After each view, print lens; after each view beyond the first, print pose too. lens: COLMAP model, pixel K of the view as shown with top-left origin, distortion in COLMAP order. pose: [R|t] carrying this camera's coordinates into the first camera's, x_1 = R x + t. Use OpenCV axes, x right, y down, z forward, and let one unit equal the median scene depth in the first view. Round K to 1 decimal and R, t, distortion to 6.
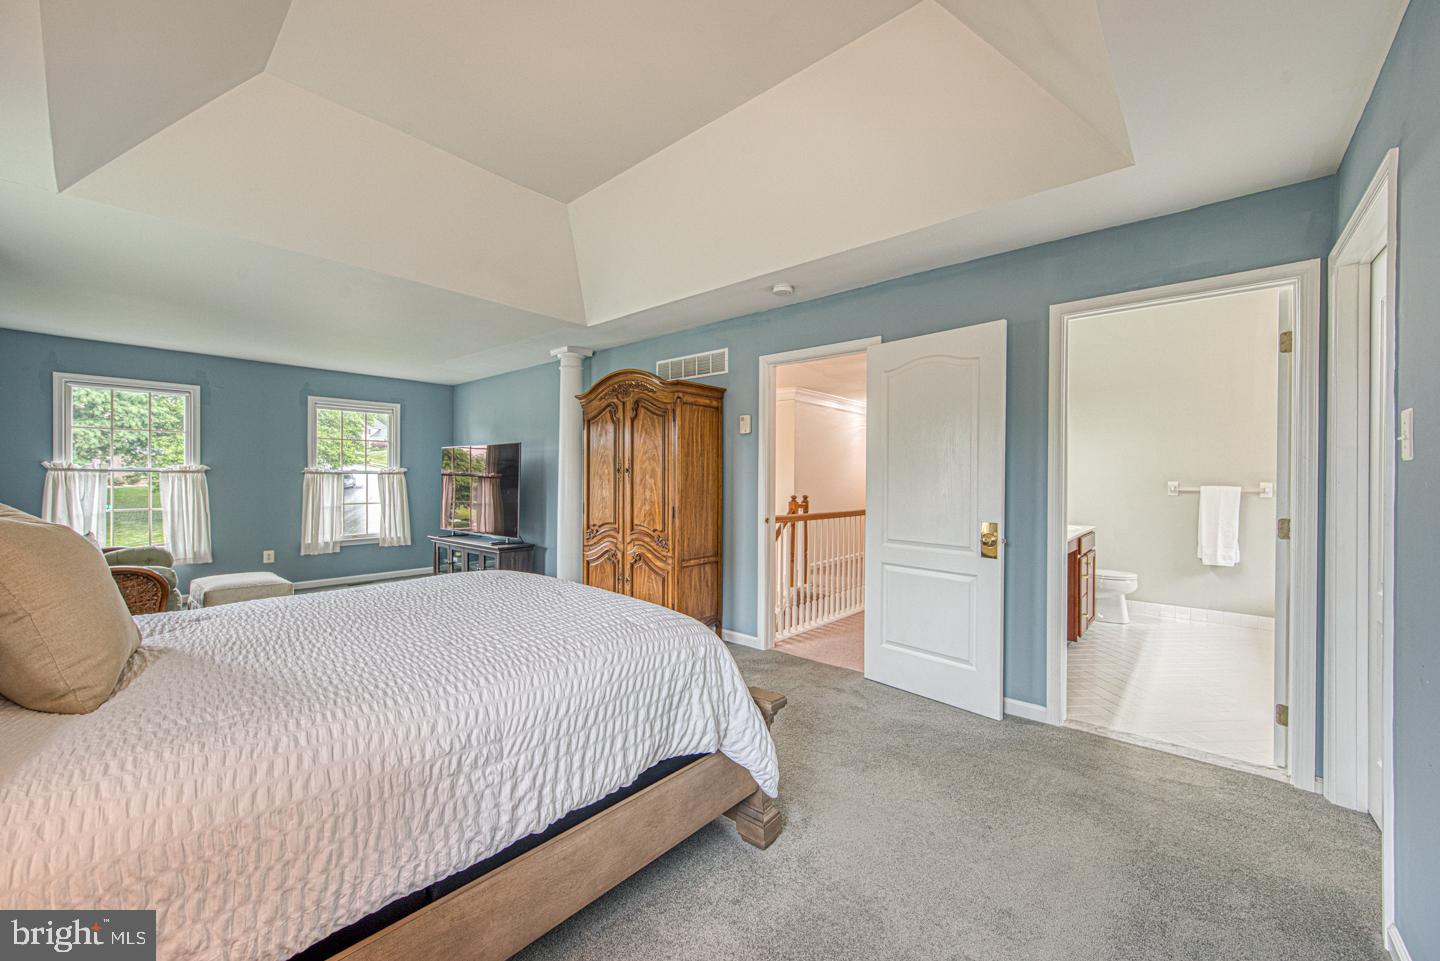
lens RADIAL K [[557.1, 0, 719.3], [0, 557.1, 478.0], [0, 0, 1]] dist [0.000339, 0.000055]
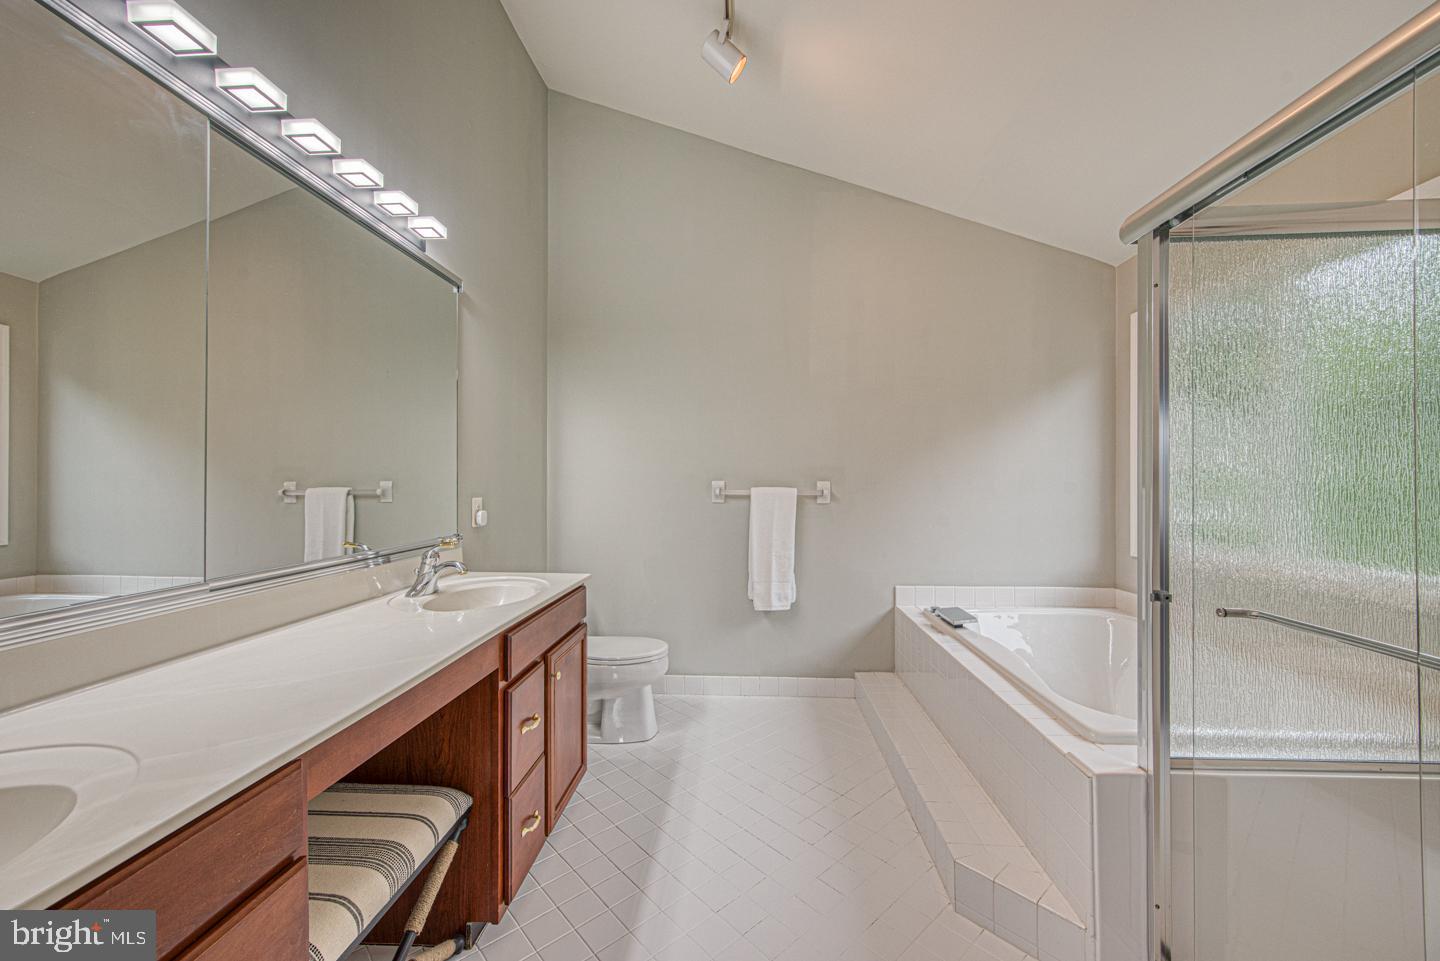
lens RADIAL K [[557.1, 0, 719.2], [0, 557.1, 477.4], [0, 0, 1]] dist [0.000339, 0.000055]
pose [[0.790379, -0.003765, 0.612607, 0.361358], [0.007487, 0.999966, -0.003515, 0.003996], [-0.612573, 0.007365, 0.790380, 0.421013]]
